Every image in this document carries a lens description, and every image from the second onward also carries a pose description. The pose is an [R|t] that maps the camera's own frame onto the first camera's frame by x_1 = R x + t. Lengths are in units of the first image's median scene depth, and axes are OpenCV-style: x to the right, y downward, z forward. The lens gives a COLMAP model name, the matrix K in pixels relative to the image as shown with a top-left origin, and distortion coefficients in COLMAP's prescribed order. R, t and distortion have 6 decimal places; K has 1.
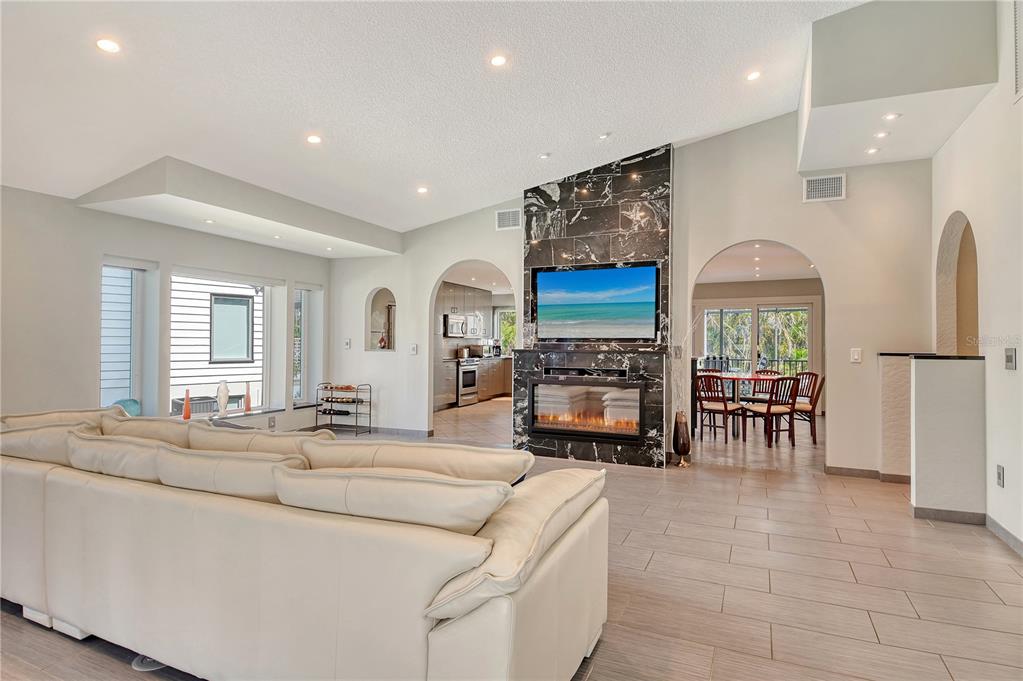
lens RADIAL K [[541.5, 0, 523.6], [0, 541.5, 337.0], [0, 0, 1]] dist [0.051712, -0.051695]
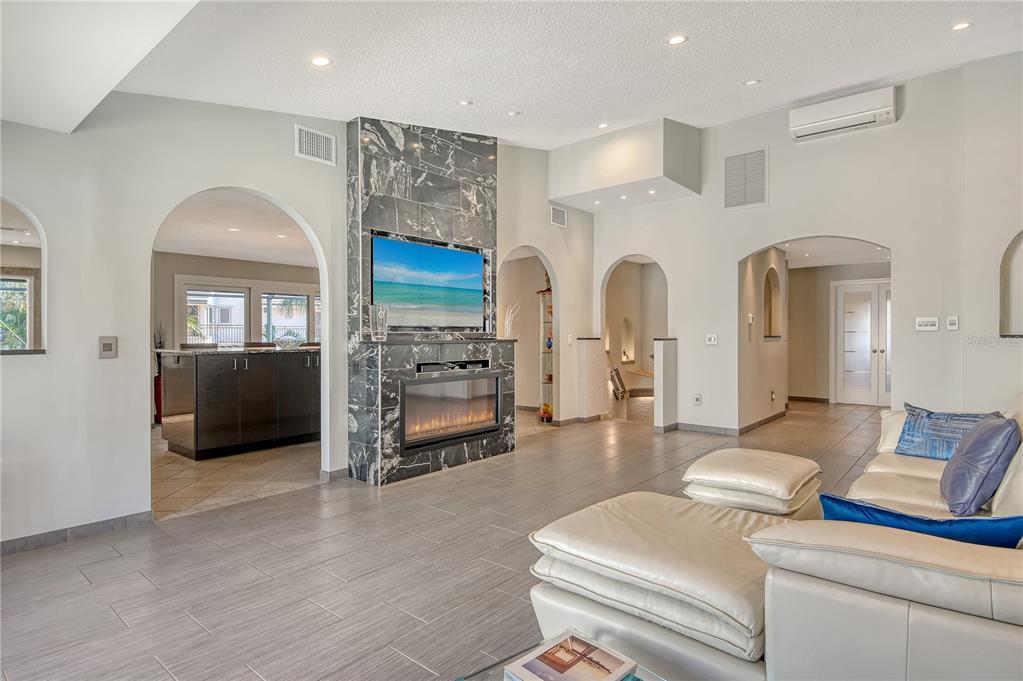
lens RADIAL K [[541.5, 0, 523.6], [0, 541.5, 337.0], [0, 0, 1]] dist [0.051712, -0.051695]
pose [[0.258784, -0.012724, 0.965852, -0.679414], [-0.009021, 0.999838, 0.015588, 0.004285], [-0.965893, -0.012746, 0.258627, 0.648277]]
